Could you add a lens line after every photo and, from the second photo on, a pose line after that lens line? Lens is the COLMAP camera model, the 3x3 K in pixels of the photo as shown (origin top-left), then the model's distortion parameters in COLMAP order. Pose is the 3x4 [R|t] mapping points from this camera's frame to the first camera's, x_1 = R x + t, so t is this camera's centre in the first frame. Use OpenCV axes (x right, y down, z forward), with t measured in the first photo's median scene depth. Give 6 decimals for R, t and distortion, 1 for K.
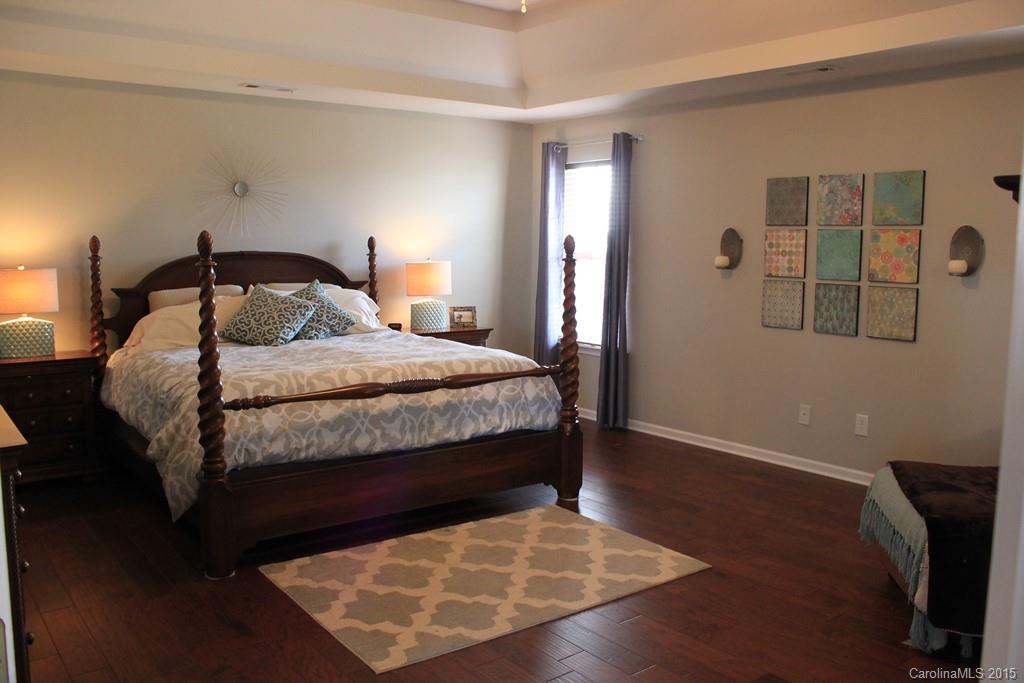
lens RADIAL K [[858.9, 0, 507.9], [0, 858.9, 346.5], [0, 0, 1]] dist [-0.150739, 0.124309]
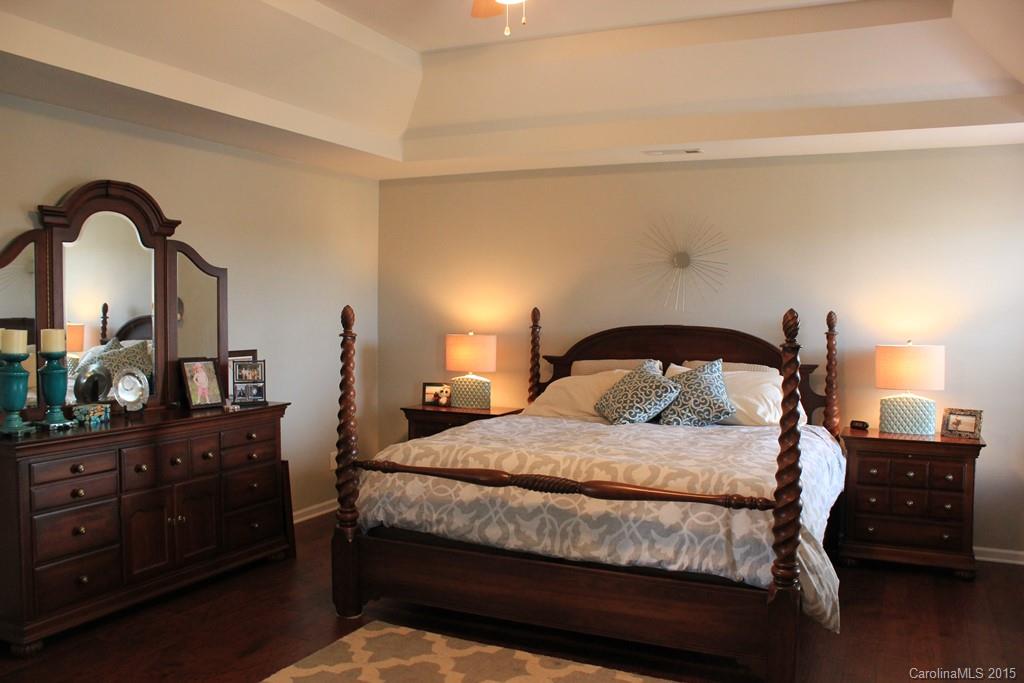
lens RADIAL K [[858.9, 0, 507.6], [0, 858.9, 350.0], [0, 0, 1]] dist [-0.150739, 0.124309]
pose [[0.463755, 0.041368, -0.884997, 0.588983], [-0.111714, 0.993667, -0.012093, -0.068515], [0.878892, 0.104475, 0.465440, 0.513725]]
